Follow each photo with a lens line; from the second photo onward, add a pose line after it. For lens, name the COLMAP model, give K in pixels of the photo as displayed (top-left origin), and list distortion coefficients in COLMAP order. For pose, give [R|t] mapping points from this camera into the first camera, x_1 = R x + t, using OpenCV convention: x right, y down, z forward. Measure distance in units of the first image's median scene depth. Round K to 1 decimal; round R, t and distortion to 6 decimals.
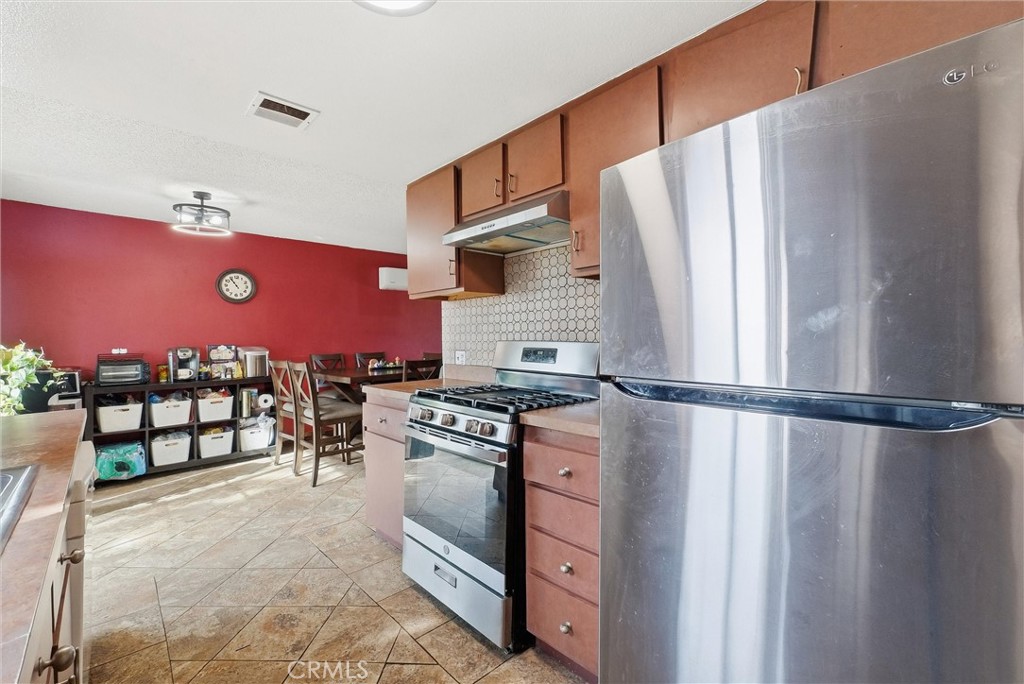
lens RADIAL K [[429.7, 0, 513.3], [0, 429.7, 335.3], [0, 0, 1]] dist [-0.001985, -0.000514]
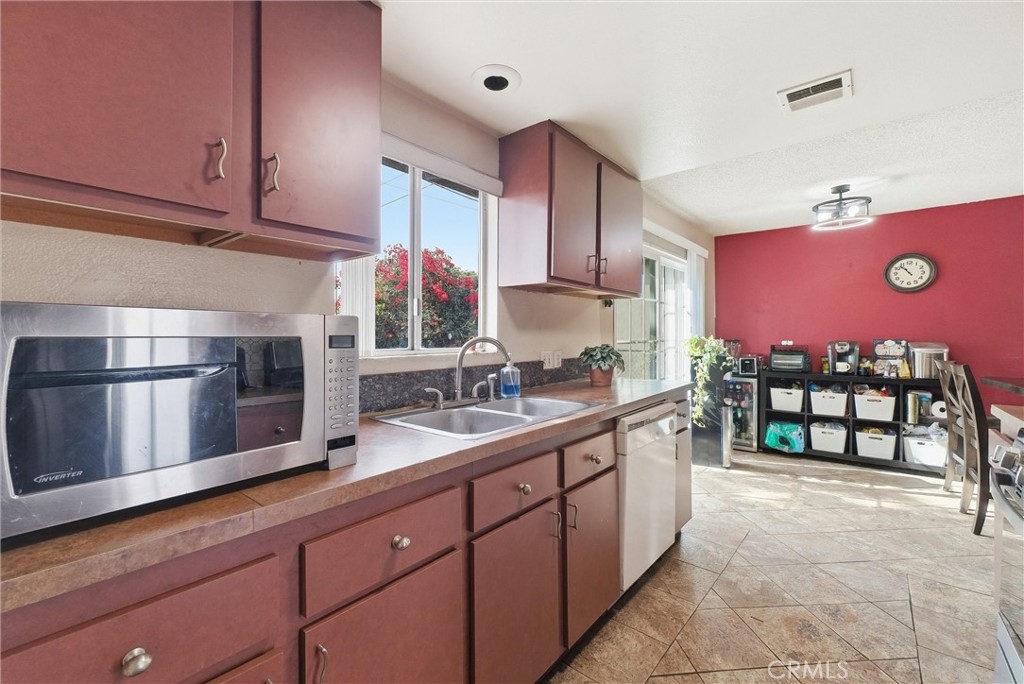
lens RADIAL K [[429.7, 0, 514.0], [0, 429.7, 333.7], [0, 0, 1]] dist [-0.001985, -0.000514]
pose [[0.114833, 0.010533, -0.993329, 0.182515], [0.002888, 0.999936, 0.010937, -0.003382], [0.993381, -0.004125, 0.114796, 0.132103]]
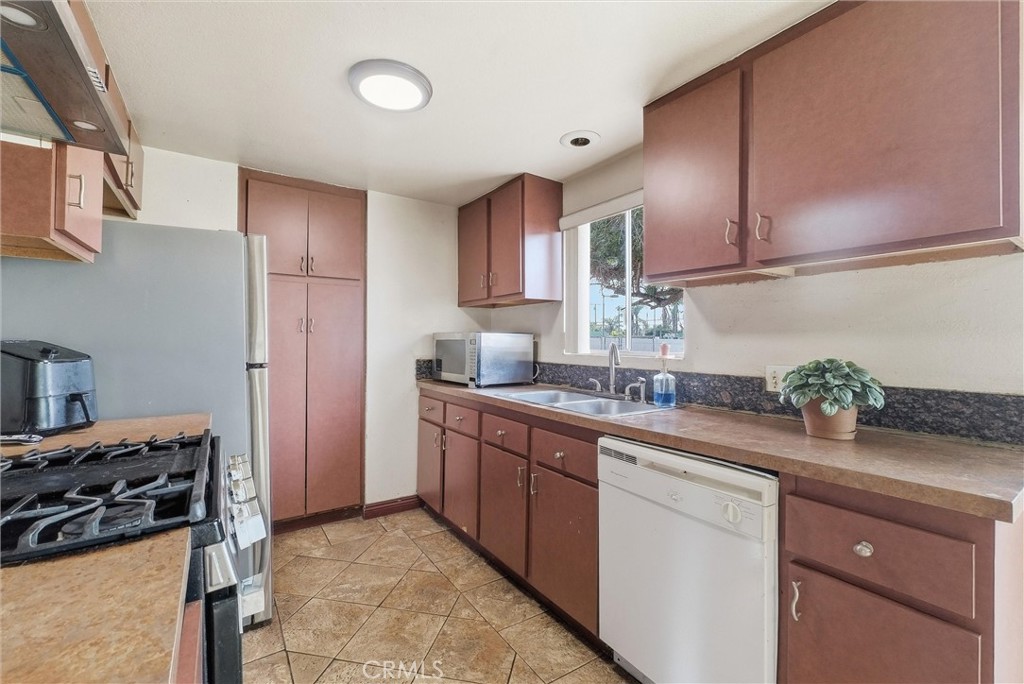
lens RADIAL K [[429.7, 0, 510.1], [0, 429.7, 337.7], [0, 0, 1]] dist [-0.001985, -0.000514]
pose [[-0.986446, 0.010336, 0.163760, -0.318700], [0.008485, 0.999892, -0.011994, 0.006230], [-0.163866, -0.010442, -0.986427, 0.809659]]
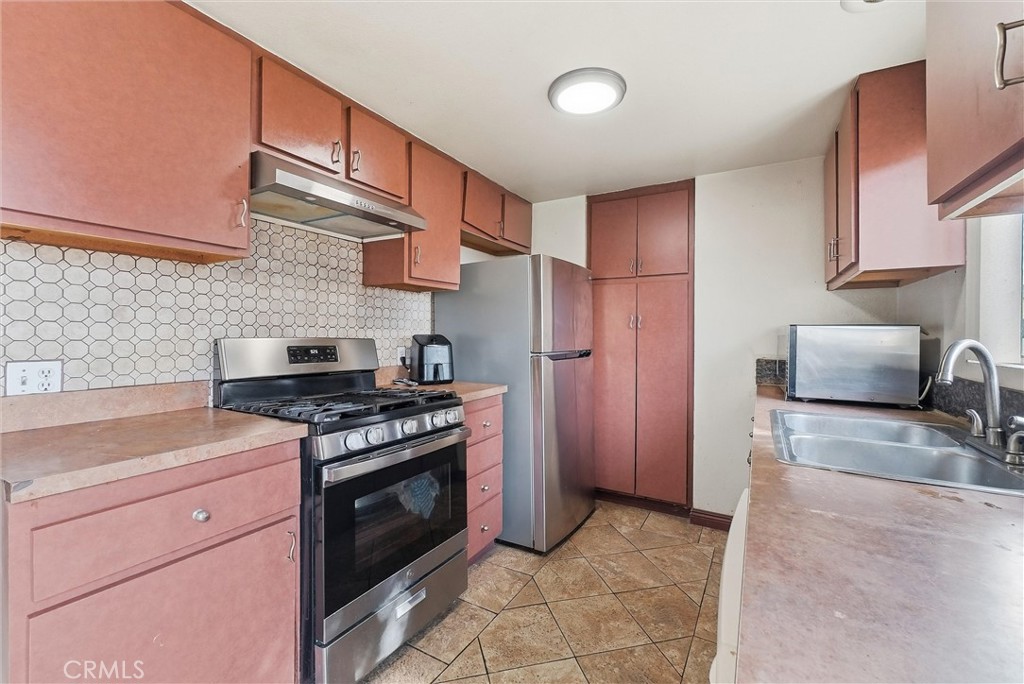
lens RADIAL K [[429.7, 0, 511.2], [0, 429.7, 337.2], [0, 0, 1]] dist [-0.001985, -0.000514]
pose [[-0.279096, 0.004548, 0.960252, -0.577492], [-0.007402, 0.999949, -0.006887, 0.009785], [-0.960235, -0.009030, -0.279048, 0.572163]]
